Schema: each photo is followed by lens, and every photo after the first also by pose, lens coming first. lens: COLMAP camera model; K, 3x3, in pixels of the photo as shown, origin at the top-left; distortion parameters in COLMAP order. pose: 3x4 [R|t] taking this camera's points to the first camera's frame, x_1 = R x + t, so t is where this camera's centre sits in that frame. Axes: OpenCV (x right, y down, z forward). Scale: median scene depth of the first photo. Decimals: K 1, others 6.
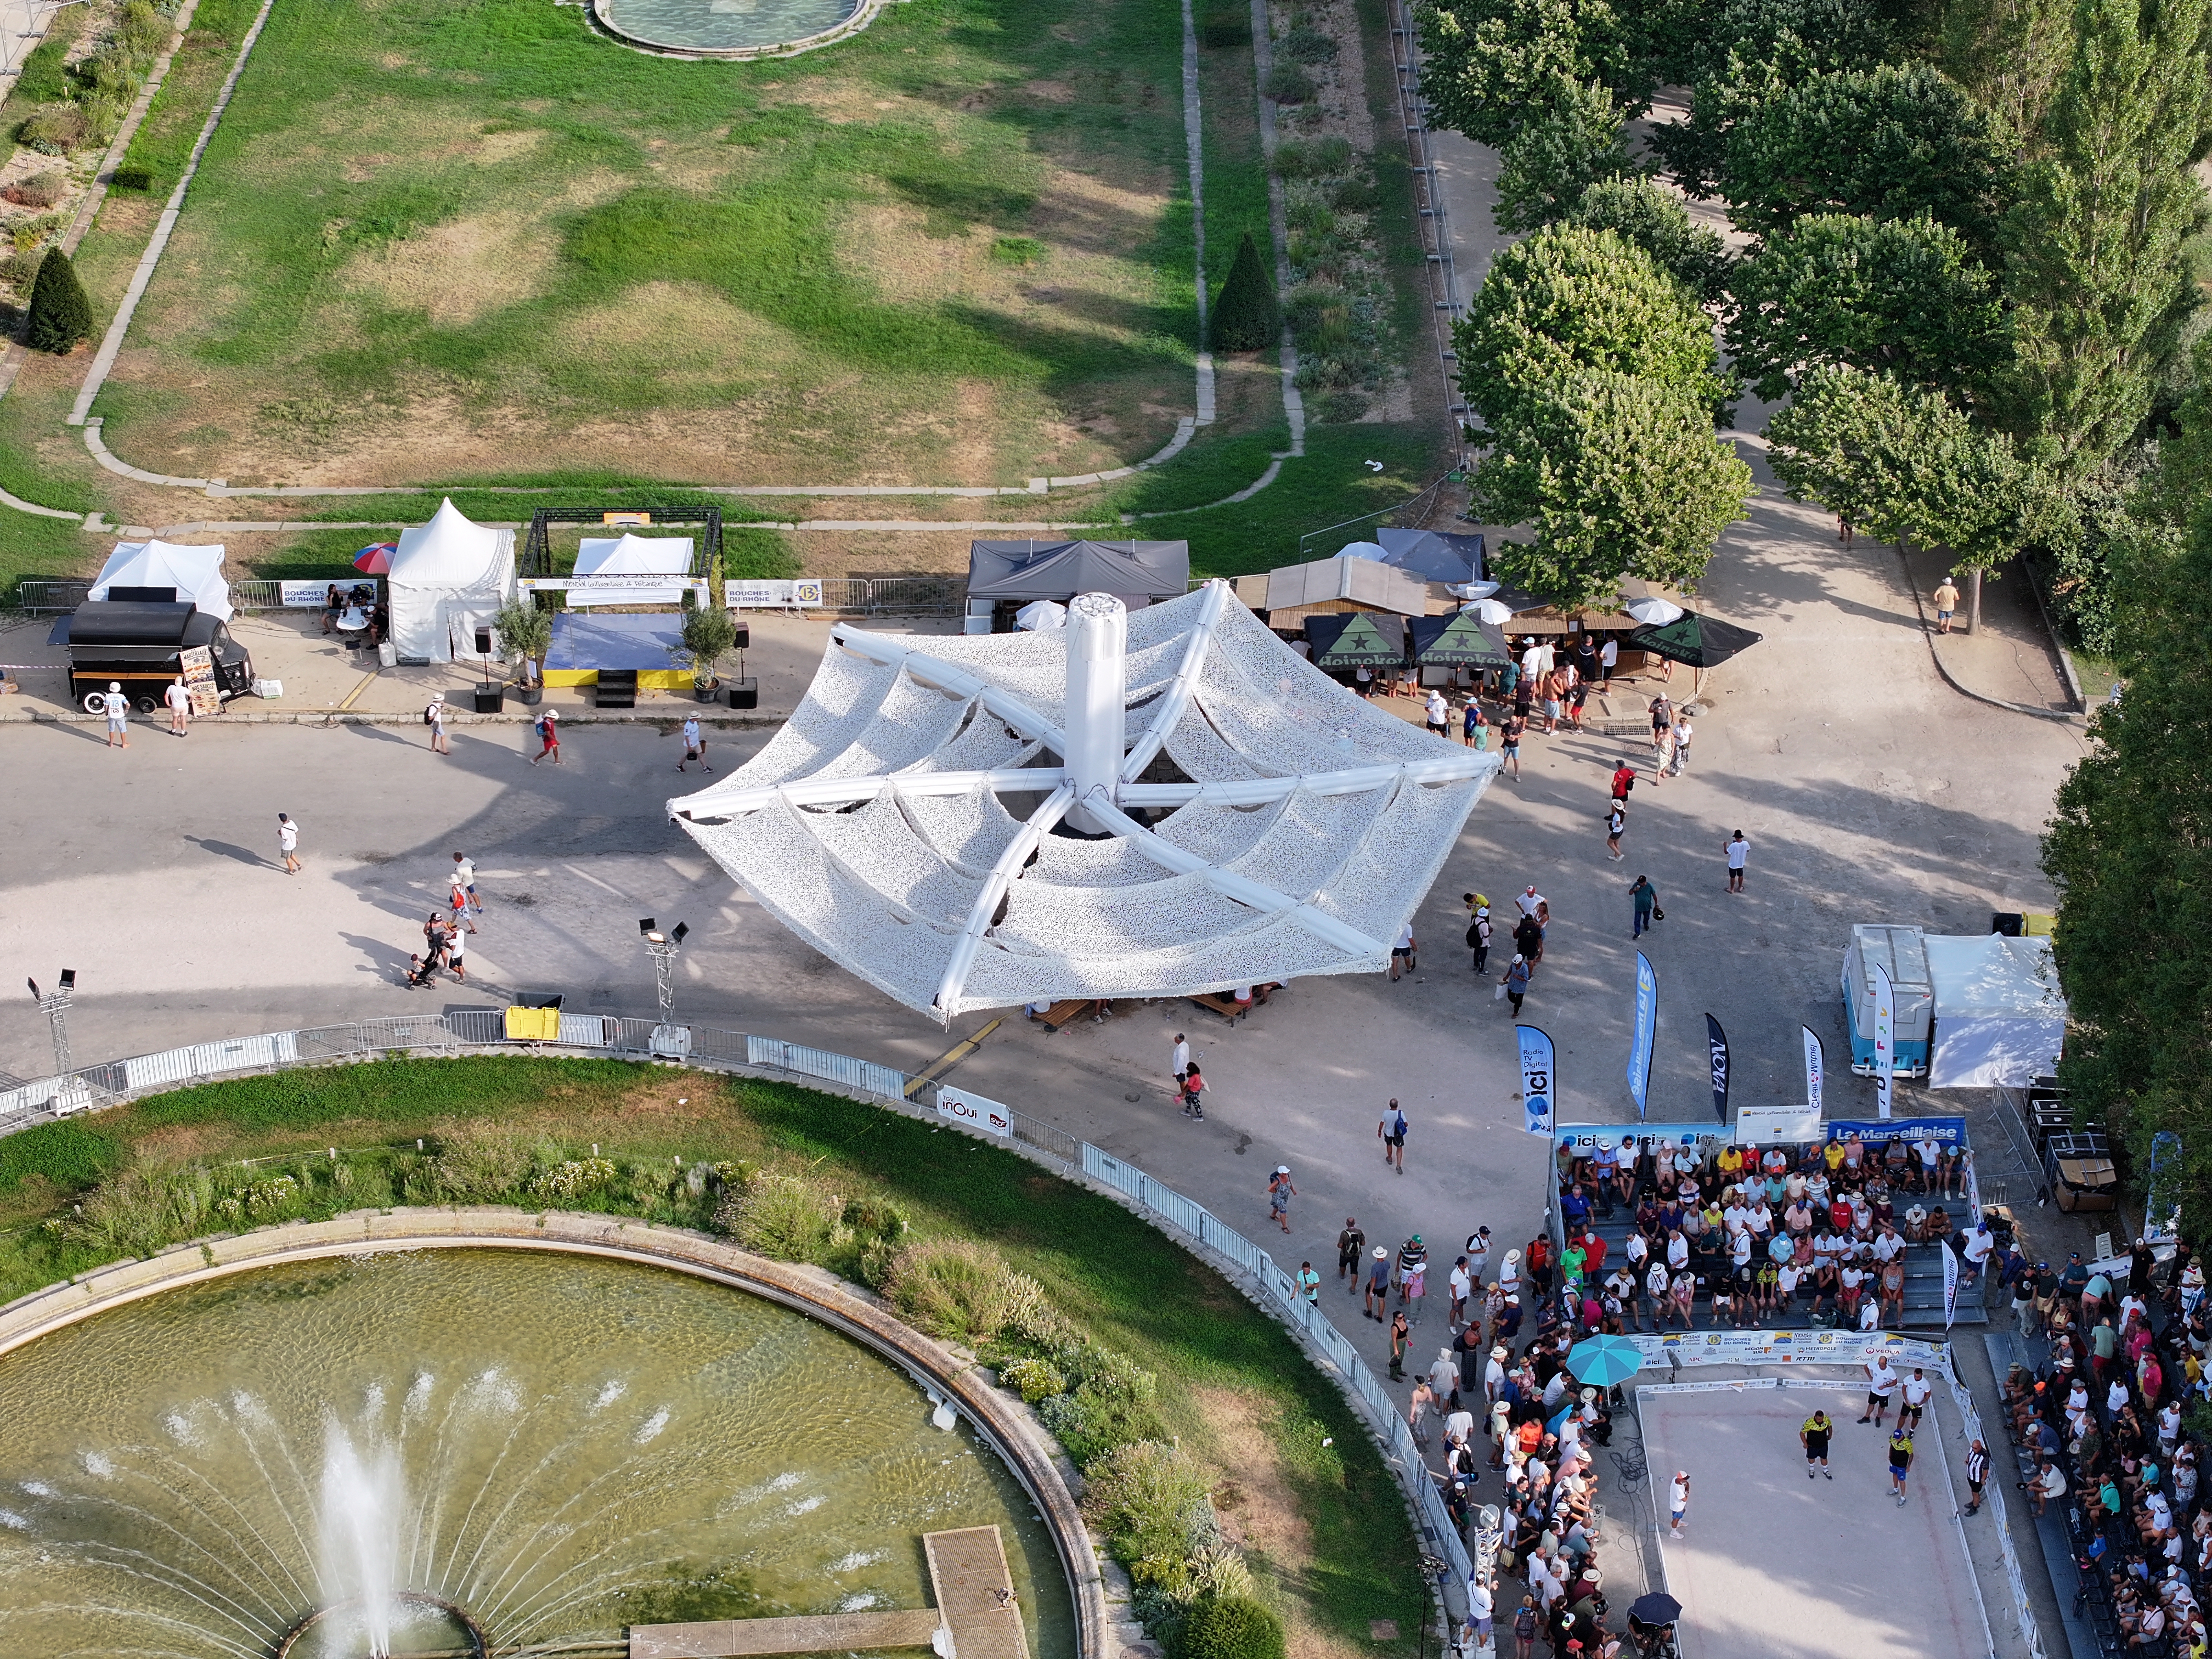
lens RADIAL K [[4412.9, 0, 1106.0], [0, 4412.9, 829.5], [0, 0, 1]] dist [-0.186950, 0.694201]
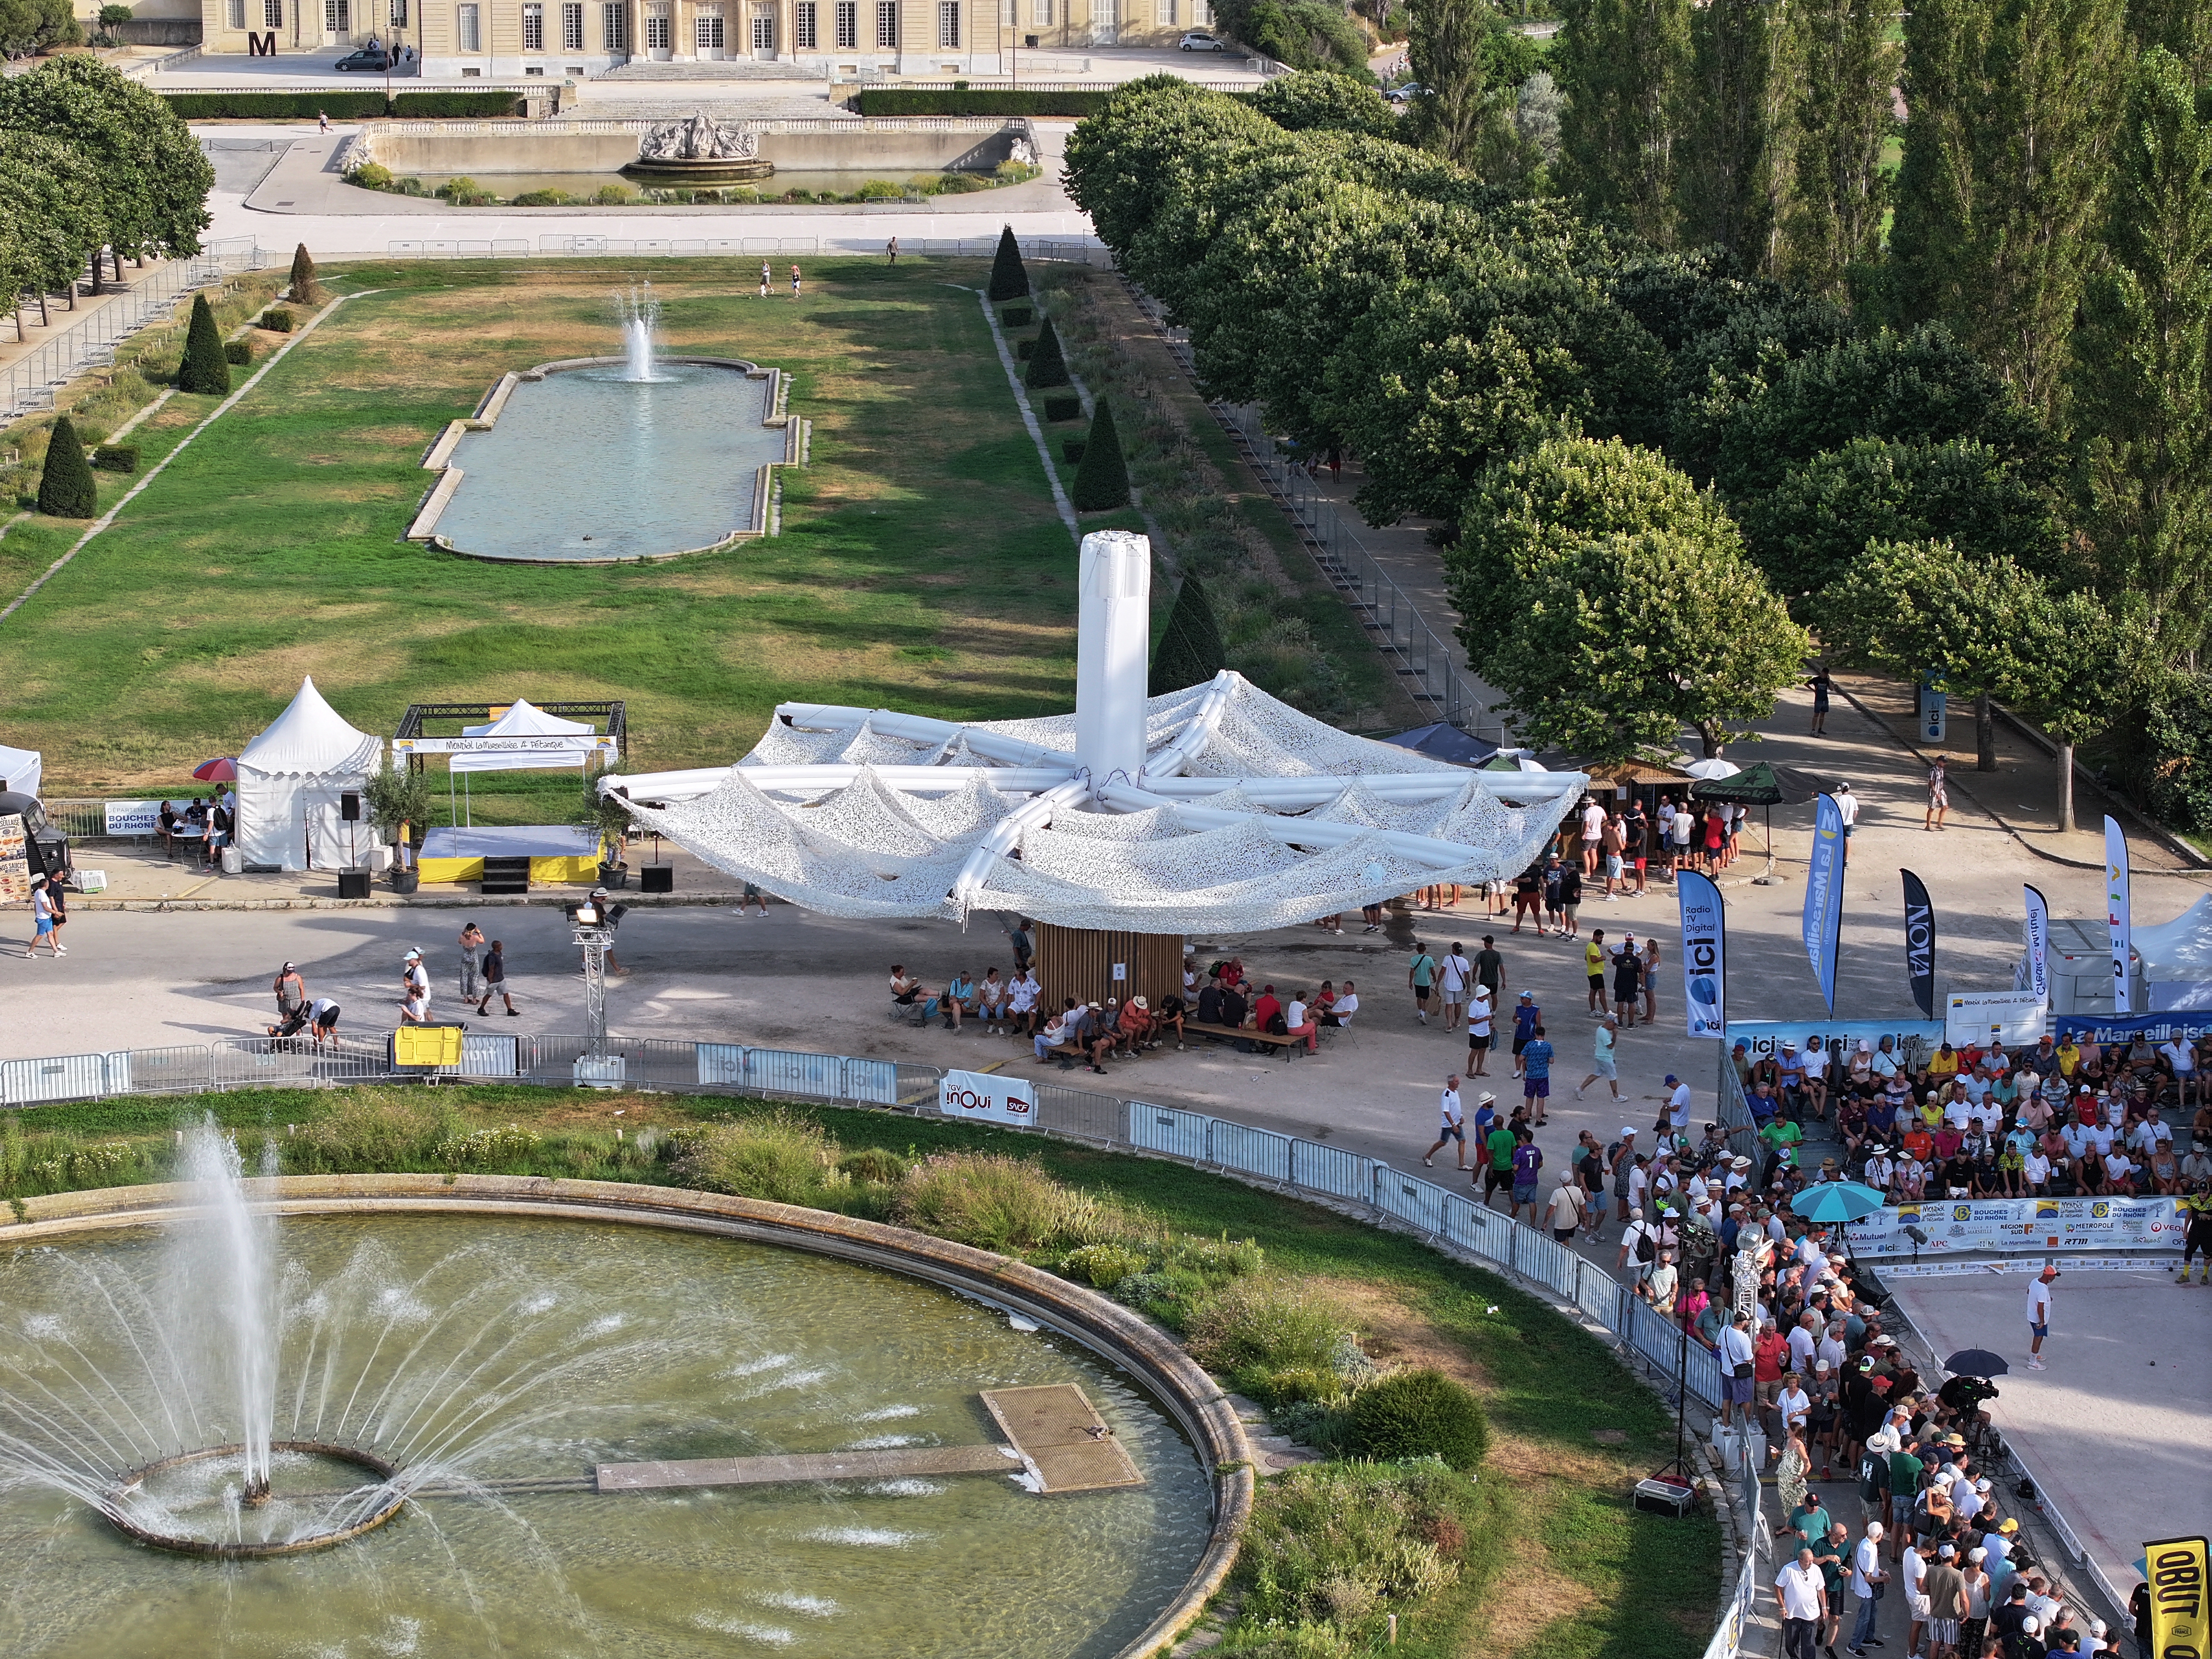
lens RADIAL K [[4412.9, 0, 1106.0], [0, 4412.9, 829.5], [0, 0, 1]] dist [-0.186950, 0.694201]
pose [[0.997633, -0.009569, 0.068098, -0.054566], [0.031884, 0.941763, -0.334763, 0.250243], [-0.060928, 0.336142, 0.939838, 0.199655]]
